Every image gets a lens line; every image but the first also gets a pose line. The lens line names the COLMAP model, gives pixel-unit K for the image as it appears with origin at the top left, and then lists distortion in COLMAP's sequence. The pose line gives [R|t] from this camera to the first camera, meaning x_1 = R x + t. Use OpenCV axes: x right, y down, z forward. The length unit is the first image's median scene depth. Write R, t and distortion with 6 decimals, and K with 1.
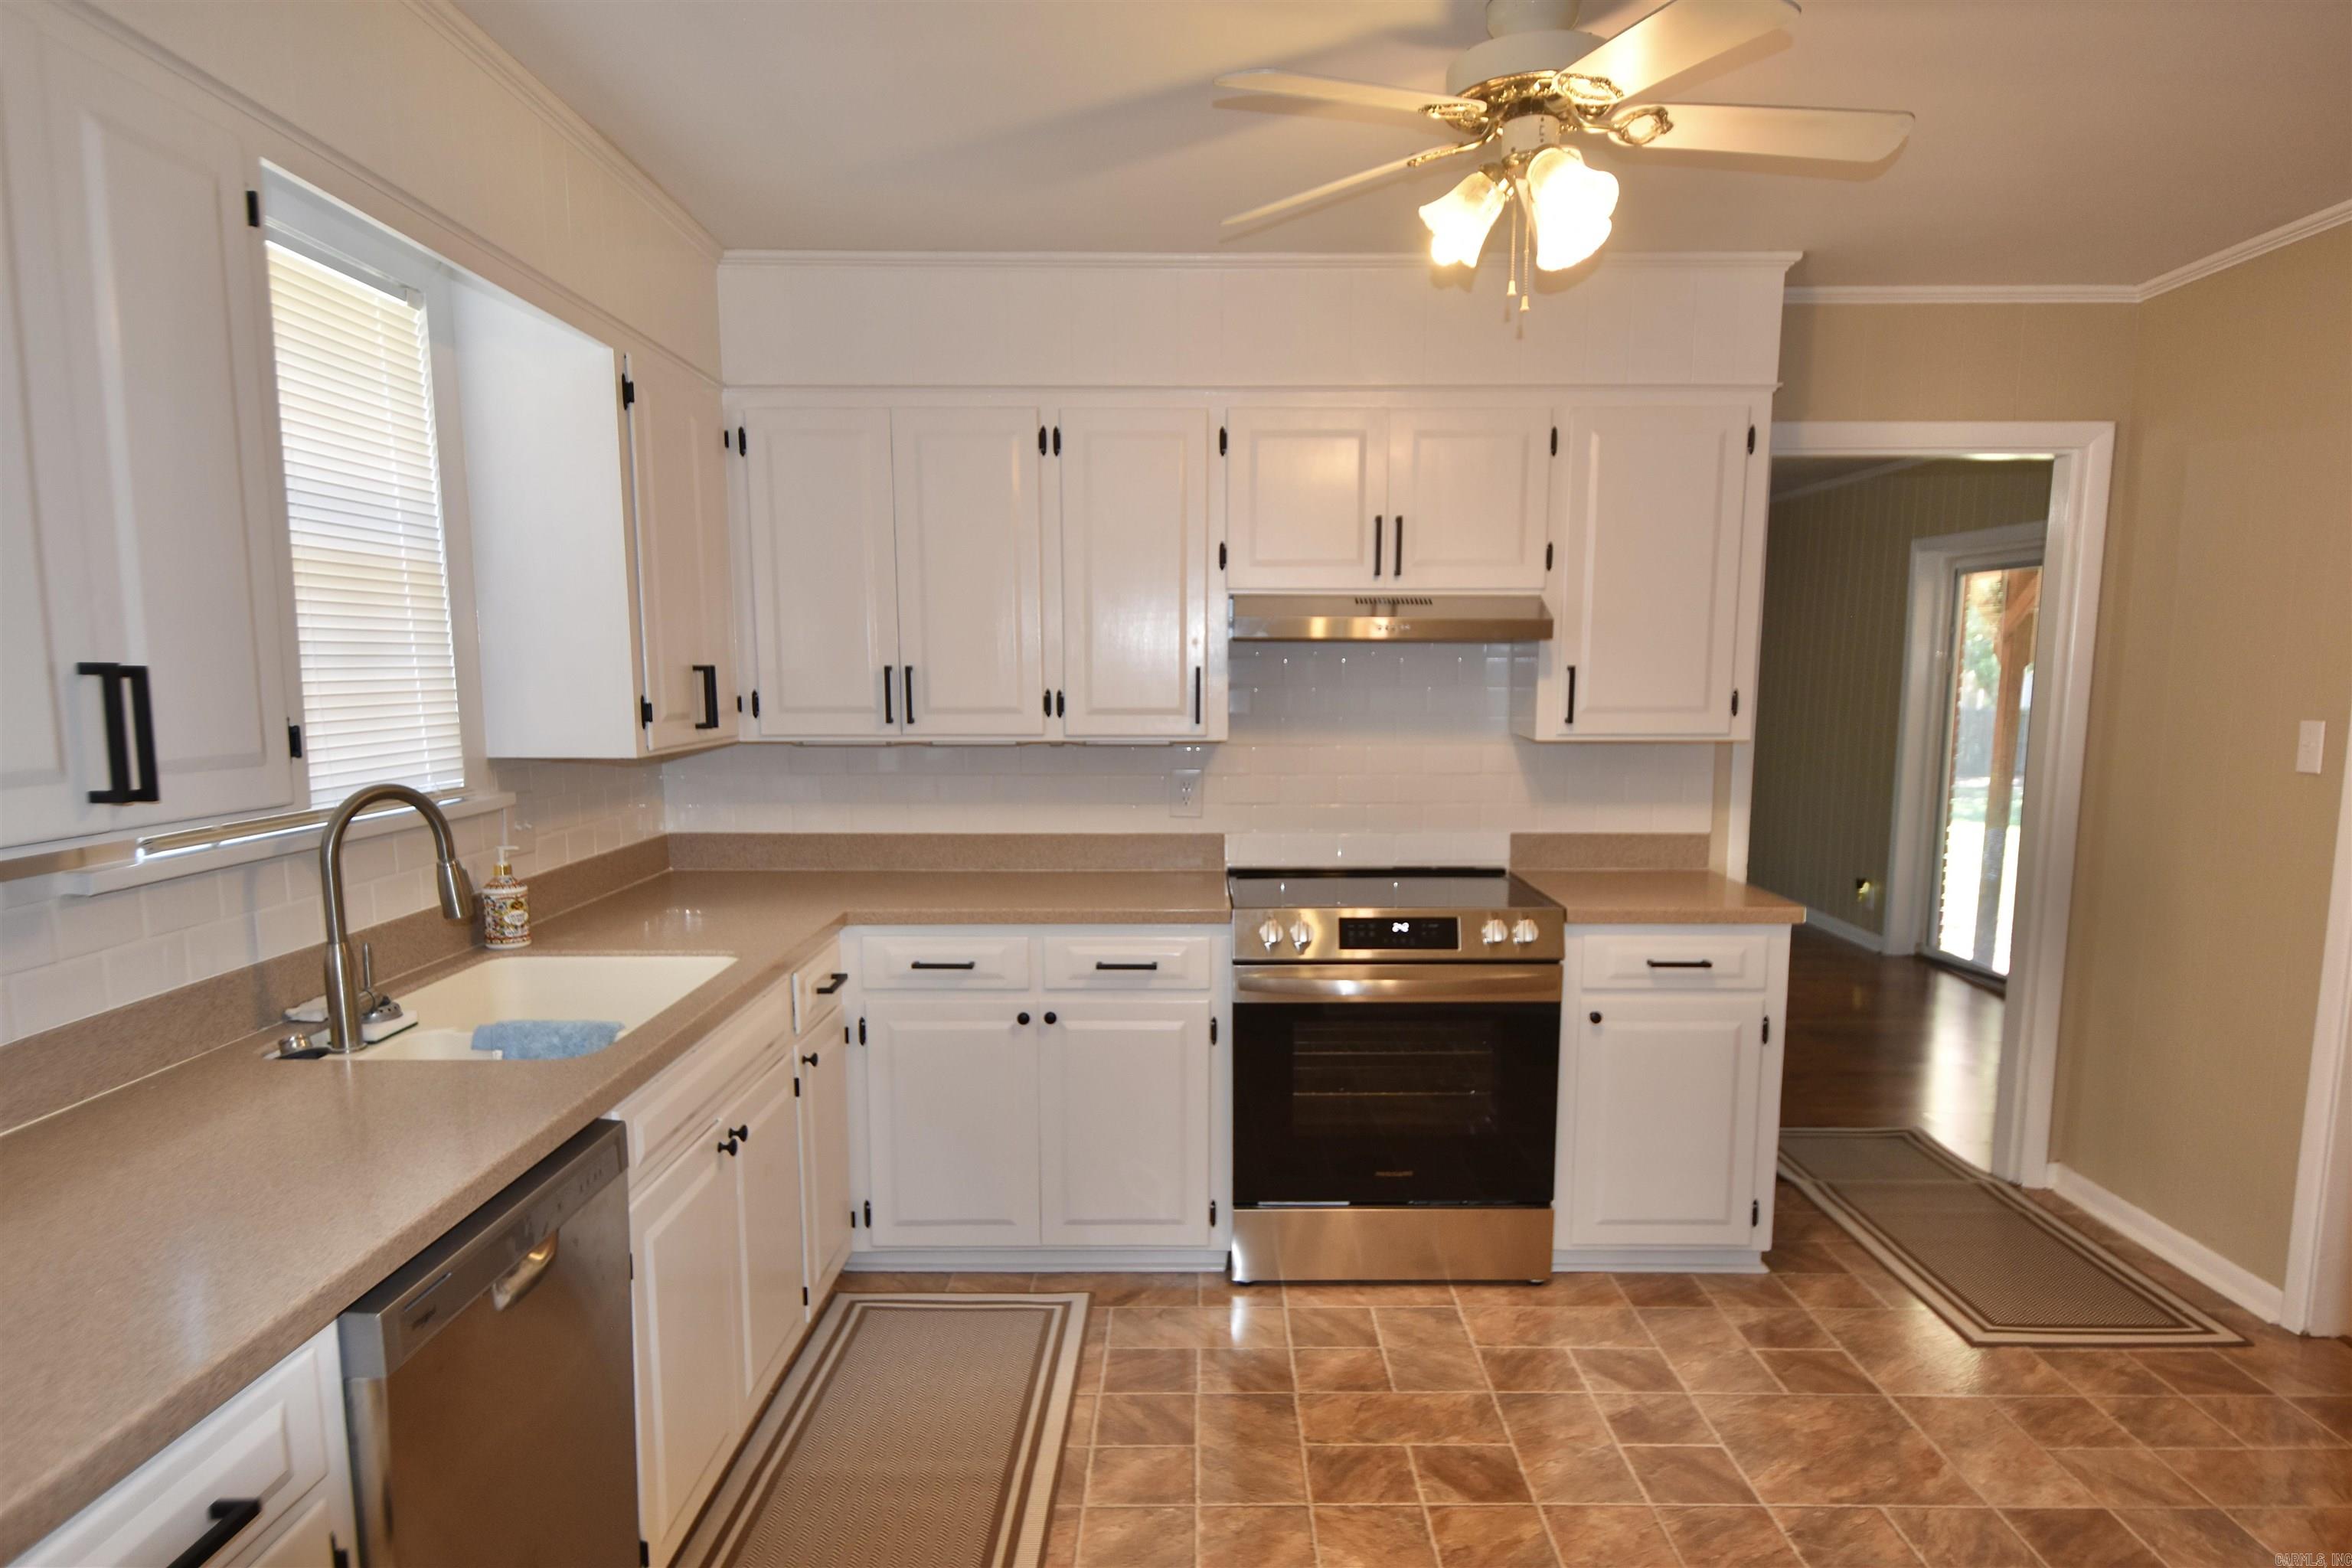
lens RADIAL K [[1421.8, 0, 1187.0], [0, 1421.8, 883.4], [0, 0, 1]] dist [0.001000, -0.000021]
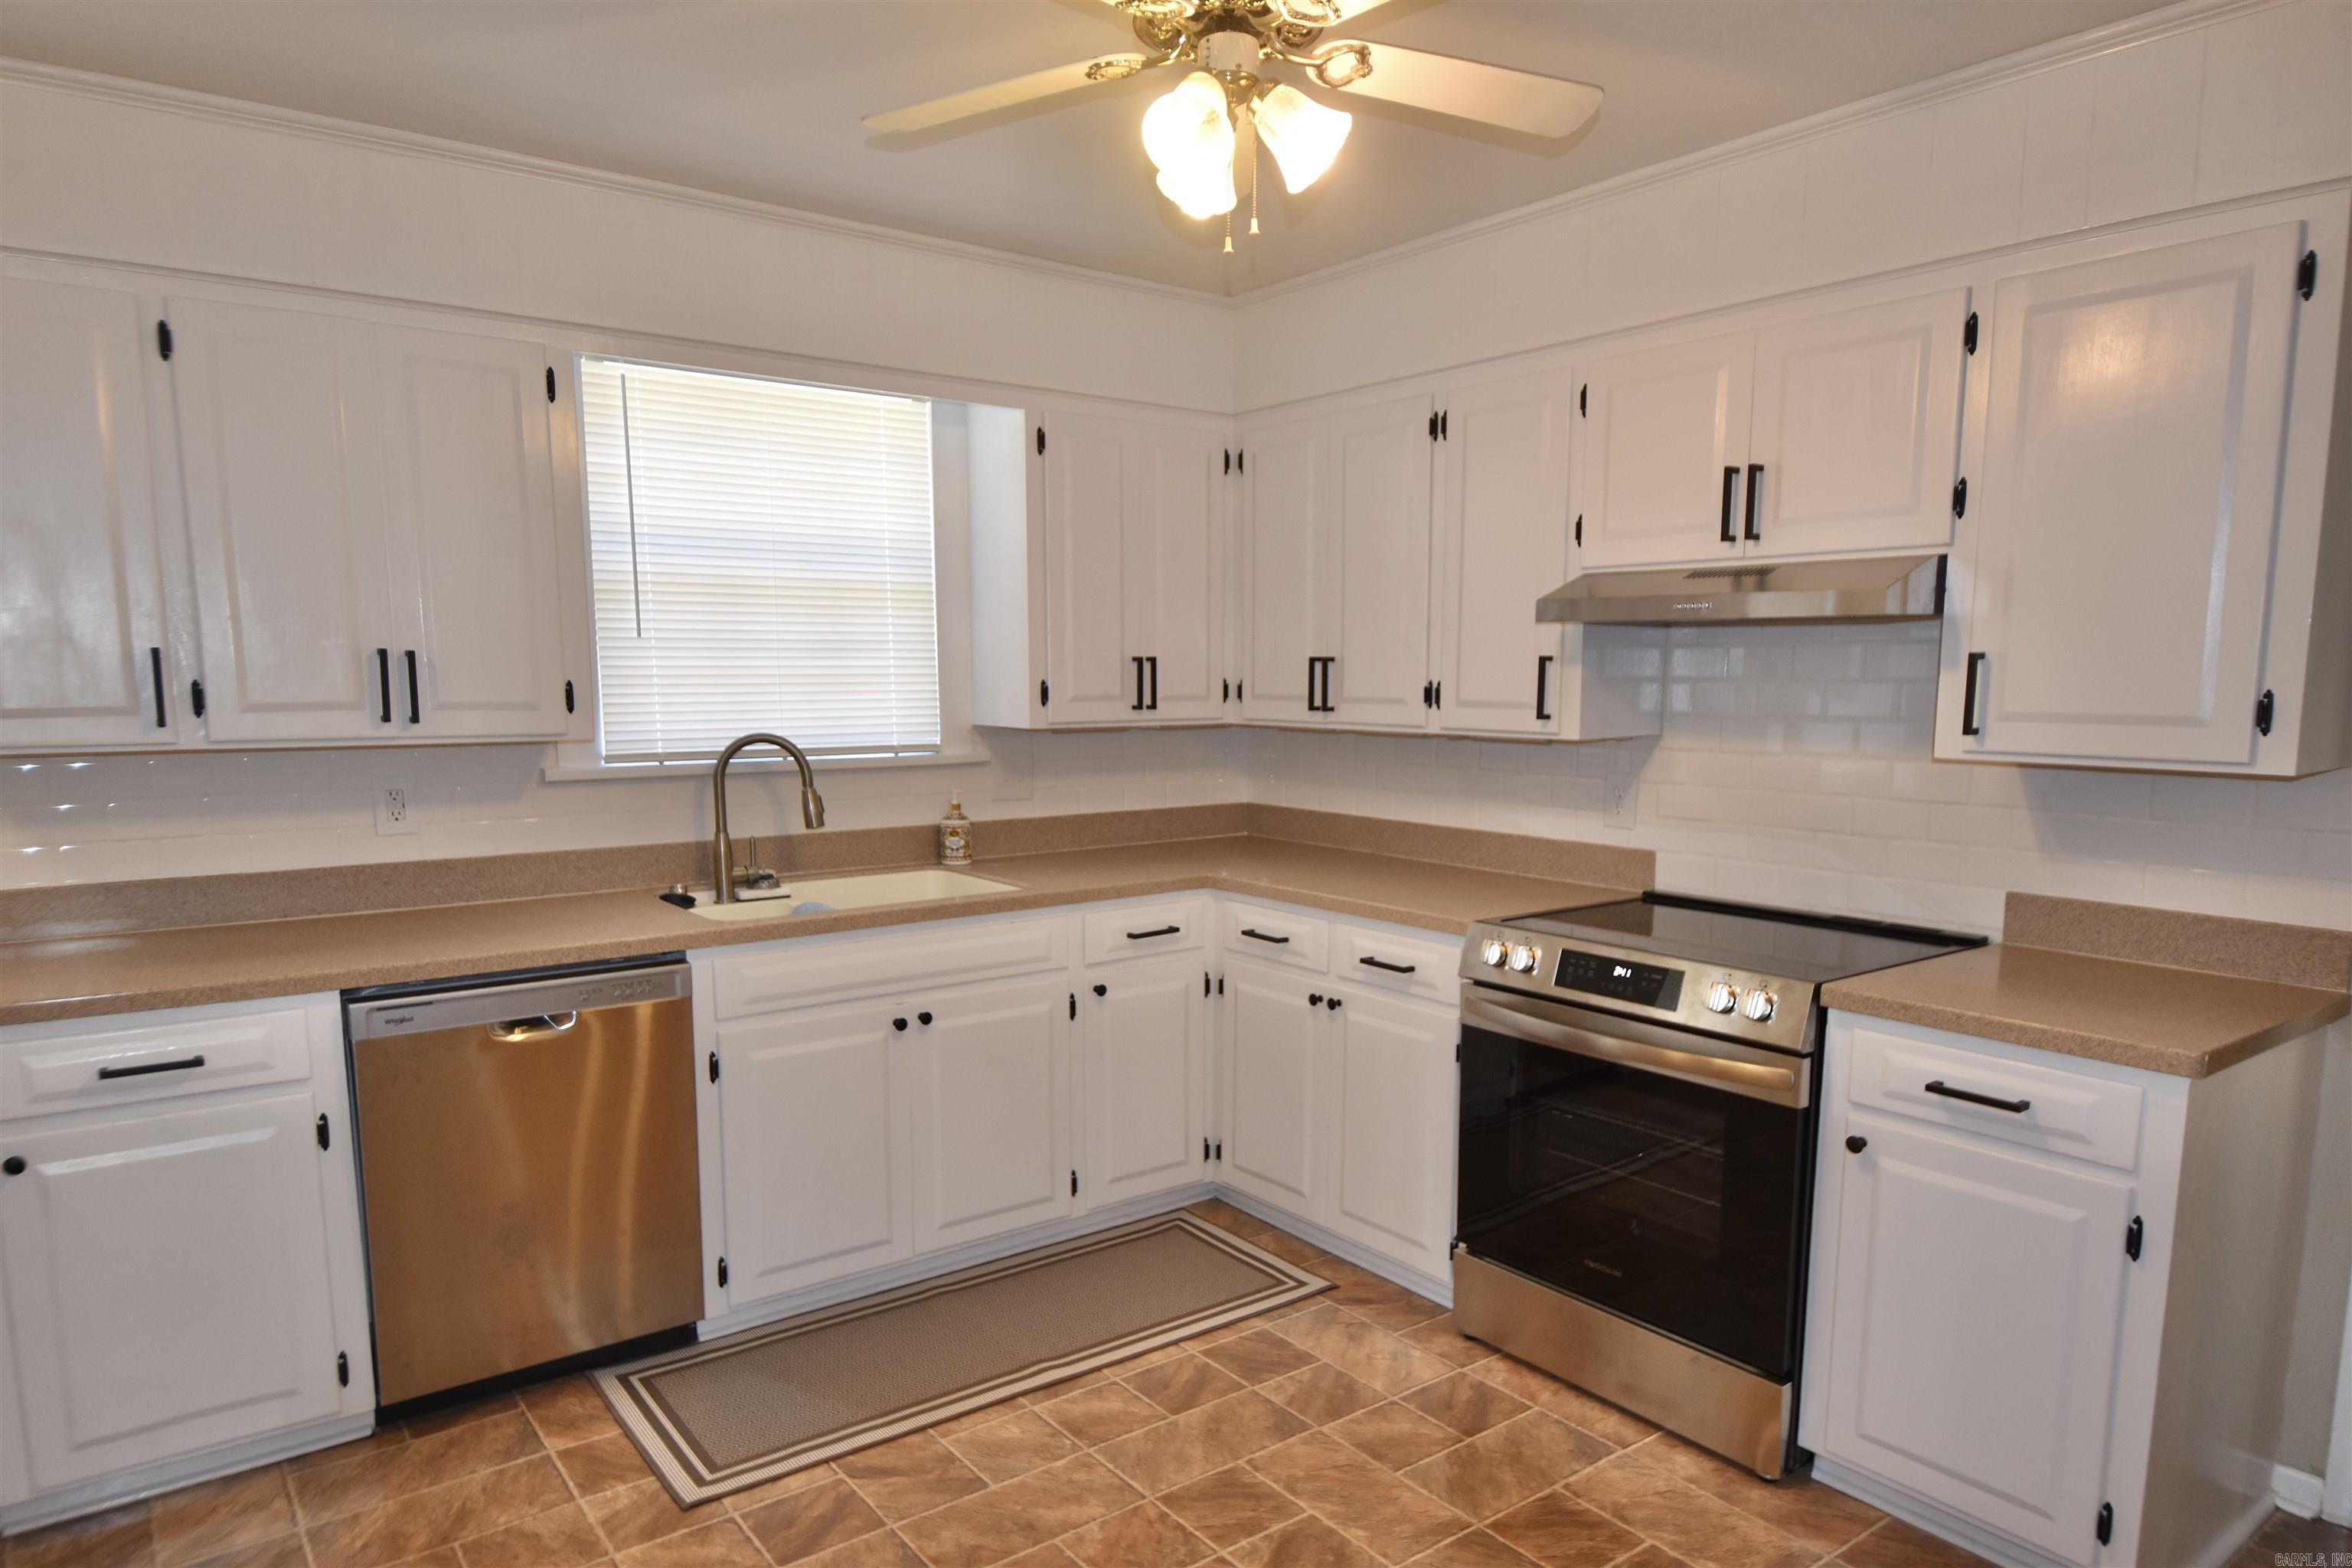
lens RADIAL K [[1449.4, 0, 1206.0], [0, 1449.4, 880.5], [0, 0, 1]] dist [0.004110, -0.000646]
pose [[0.611452, 0.117317, -0.782537, 0.642290], [-0.120351, 0.991231, 0.054565, -0.037661], [0.782076, 0.060815, 0.620209, 0.284023]]
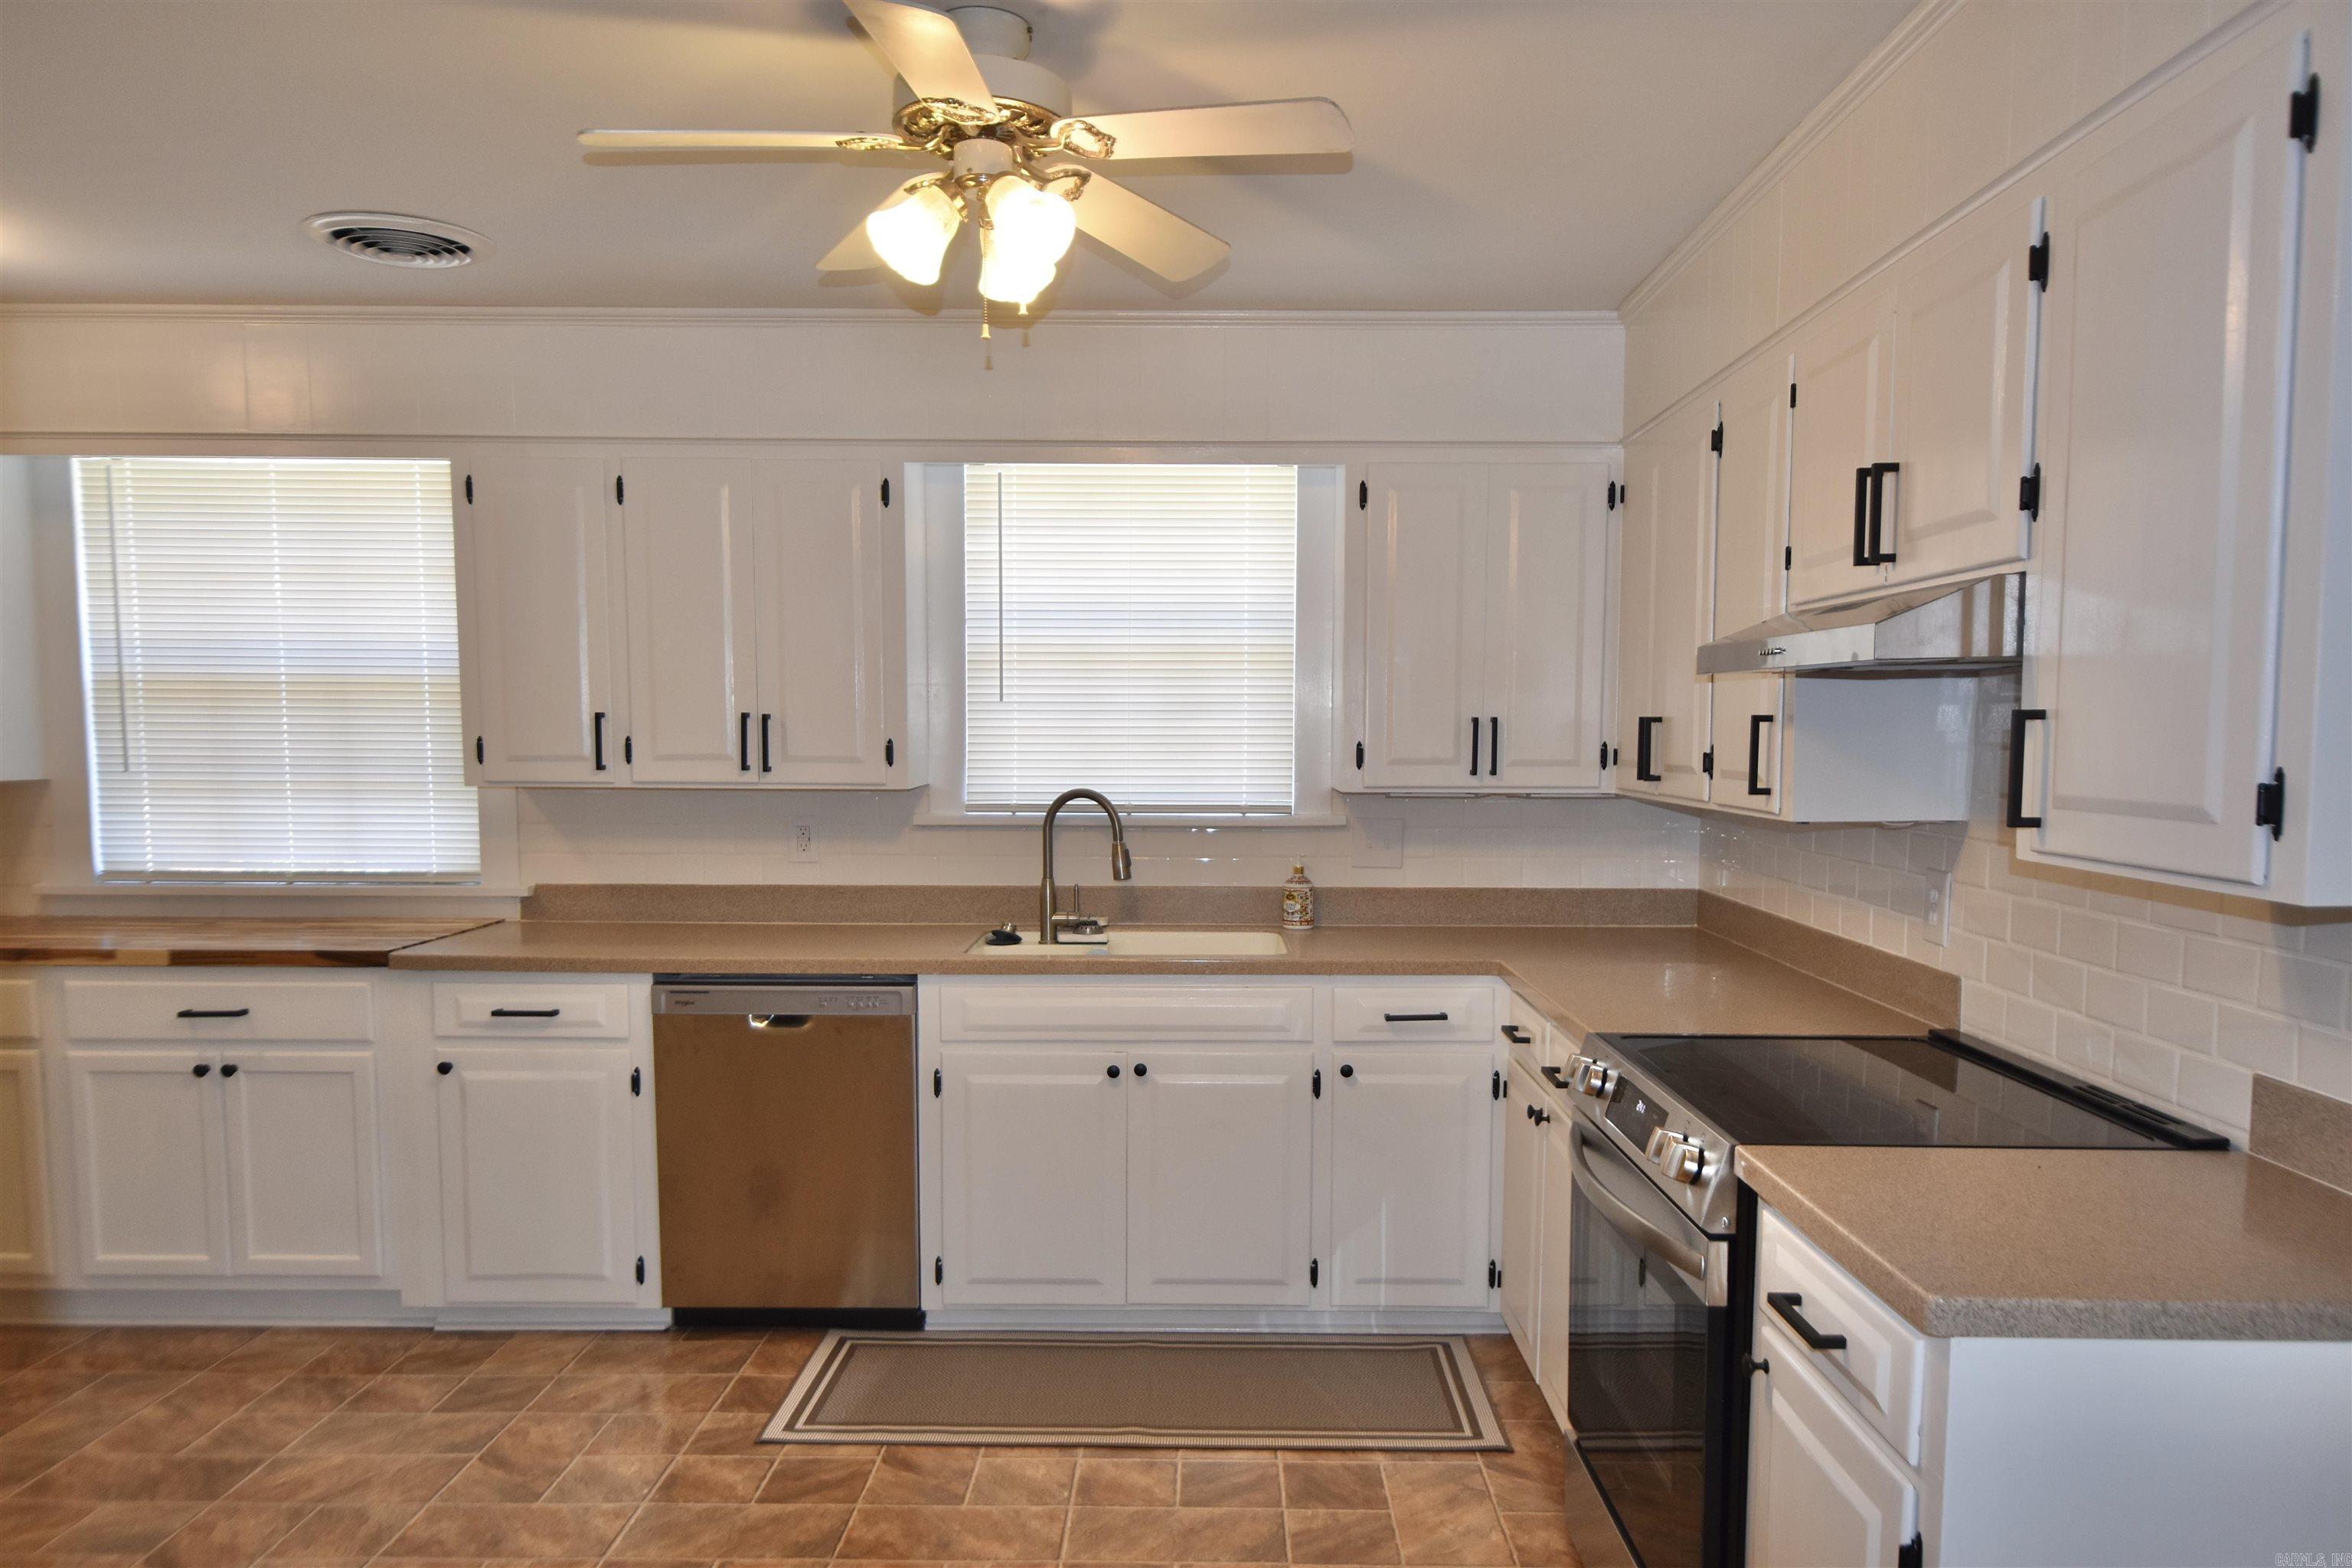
lens RADIAL K [[1629.1, 0, 1197.1], [0, 1629.1, 873.1], [0, 0, 1]] dist [0.010505, -0.004537]
pose [[-0.006548, 0.090443, -0.995880, 0.878167], [-0.152253, 0.984200, 0.090383, -0.110631], [0.988320, 0.152217, 0.007325, 0.761857]]
